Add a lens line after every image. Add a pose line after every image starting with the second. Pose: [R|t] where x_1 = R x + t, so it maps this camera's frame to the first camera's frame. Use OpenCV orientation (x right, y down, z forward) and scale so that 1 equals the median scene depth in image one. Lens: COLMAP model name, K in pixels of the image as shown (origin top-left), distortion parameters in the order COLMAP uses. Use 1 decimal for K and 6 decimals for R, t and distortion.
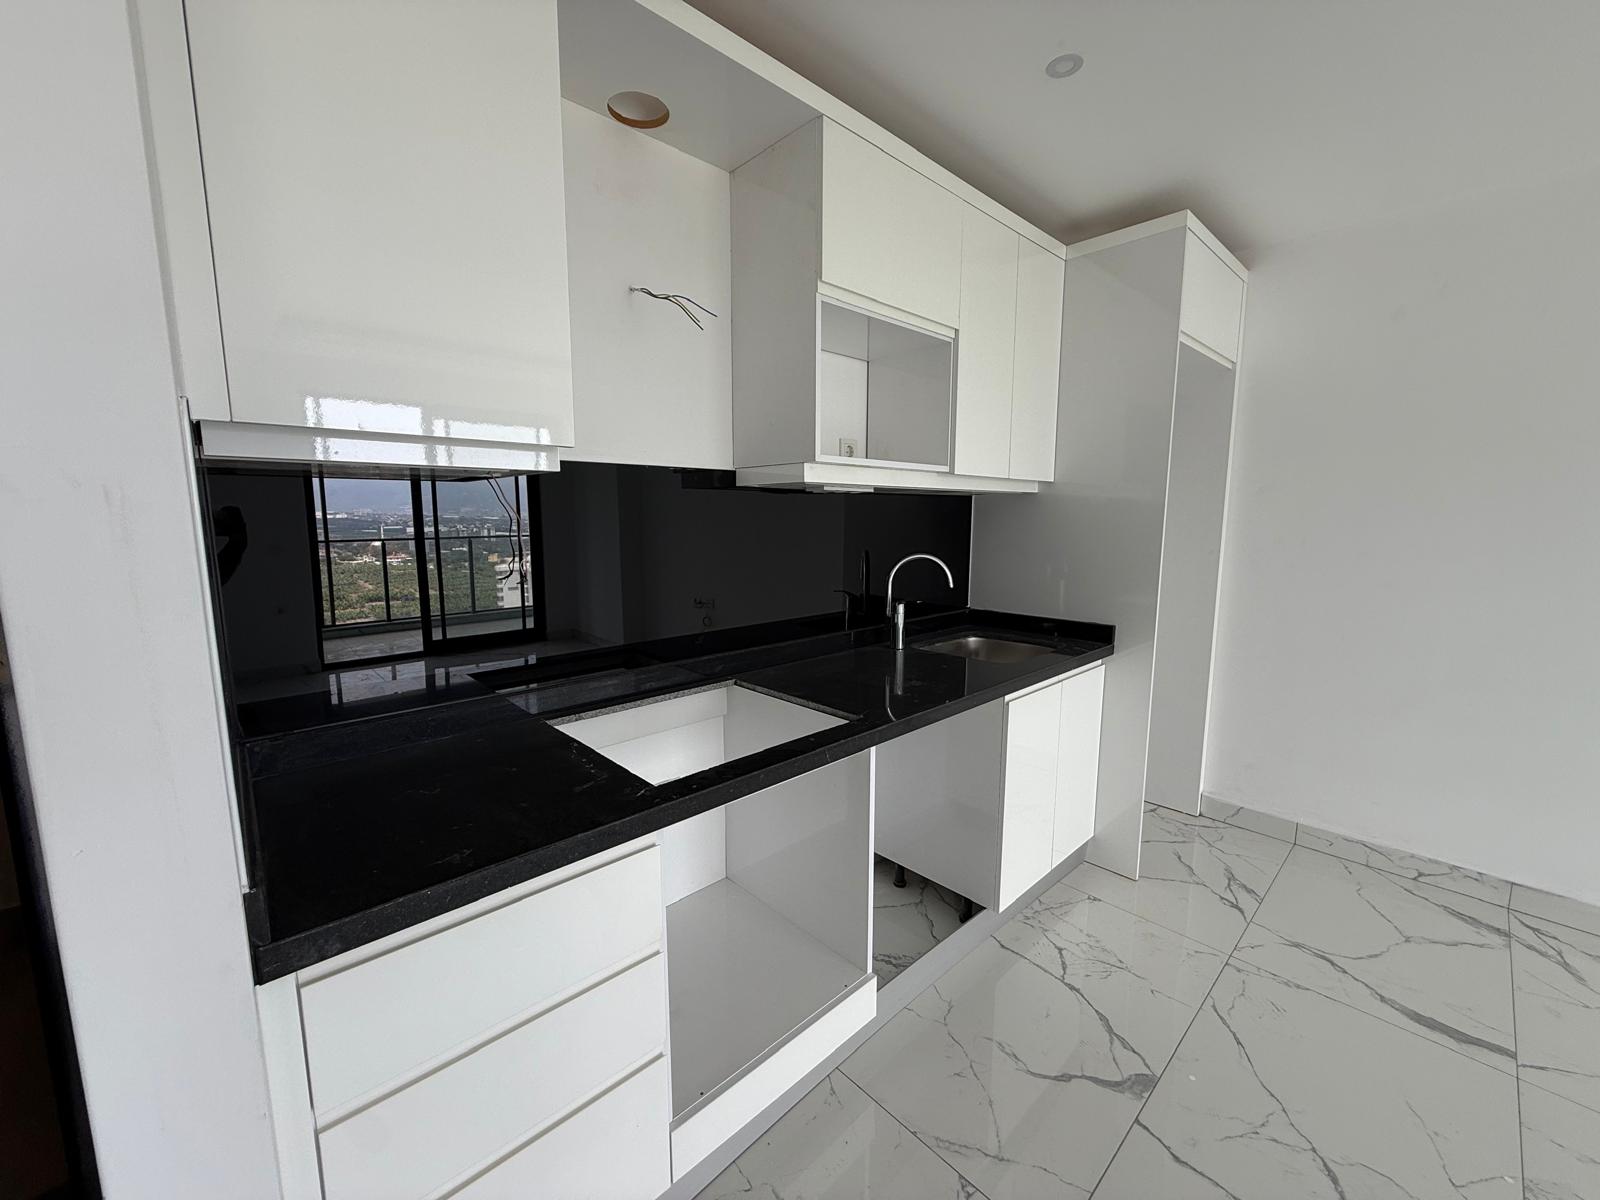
lens RADIAL K [[635.2, 0, 796.7], [0, 635.2, 600.9], [0, 0, 1]] dist [-0.000203, -0.000666]
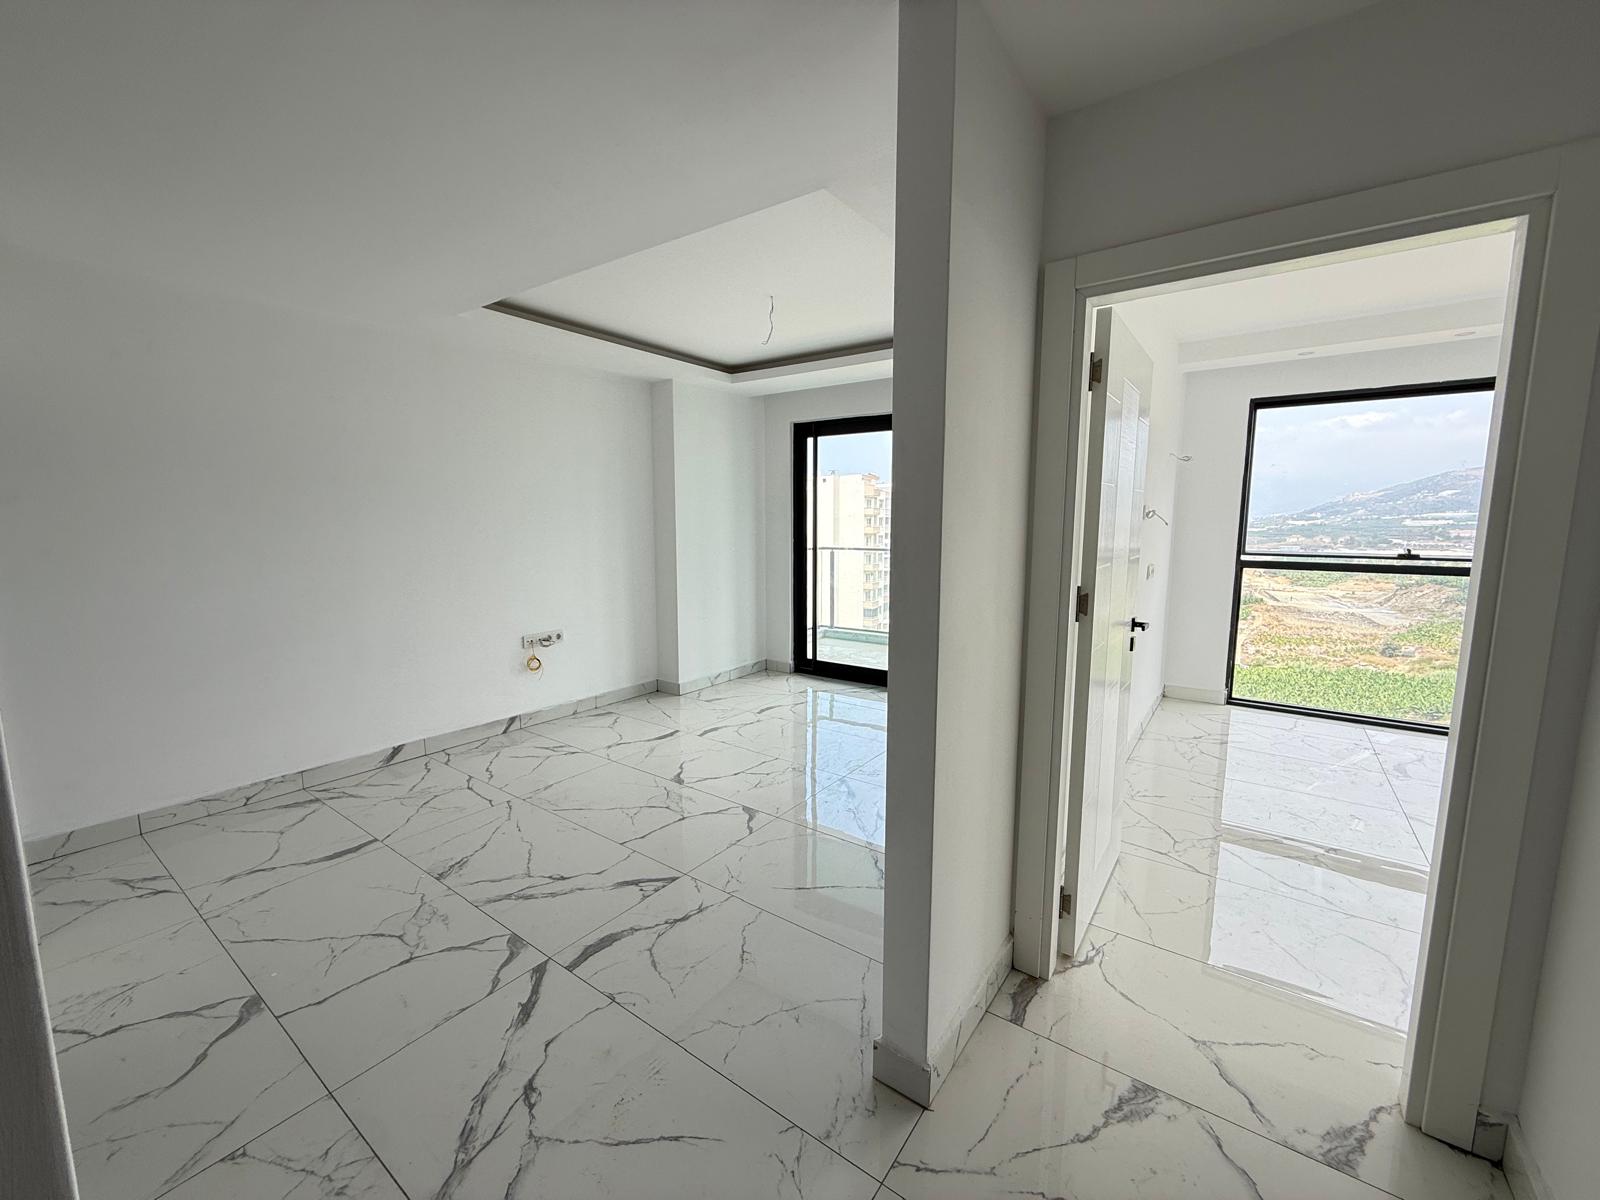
lens RADIAL K [[635.2, 0, 794.2], [0, 635.2, 606.3], [0, 0, 1]] dist [-0.000203, -0.000666]
pose [[-0.194234, -0.129583, 0.972359, -0.512090], [0.132713, 0.978652, 0.156932, -0.016196], [-0.971936, 0.159526, -0.172890, 0.073261]]
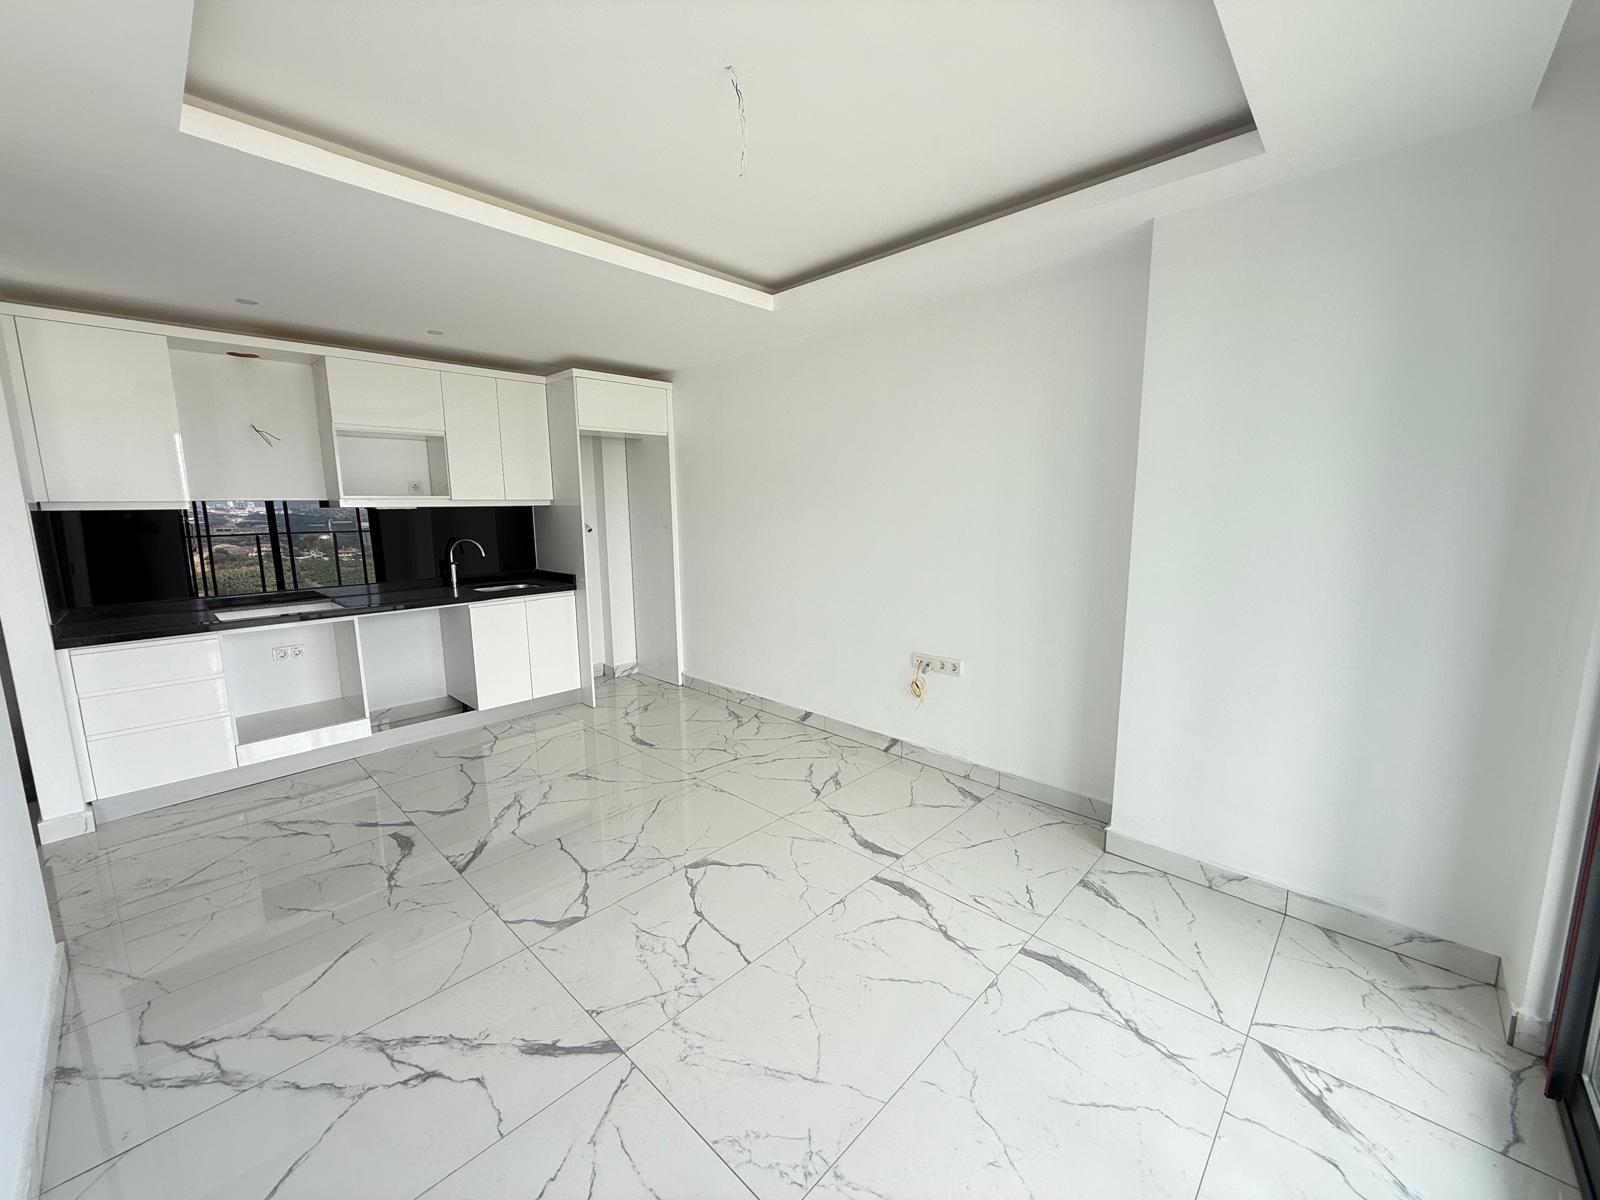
lens RADIAL K [[635.2, 0, 803.8], [0, 635.2, 599.5], [0, 0, 1]] dist [-0.000203, -0.000666]
pose [[0.997985, -0.017318, 0.061035, 1.181946], [0.016438, 0.999754, 0.014893, 0.105254], [-0.061278, -0.013860, 0.998025, -1.067664]]
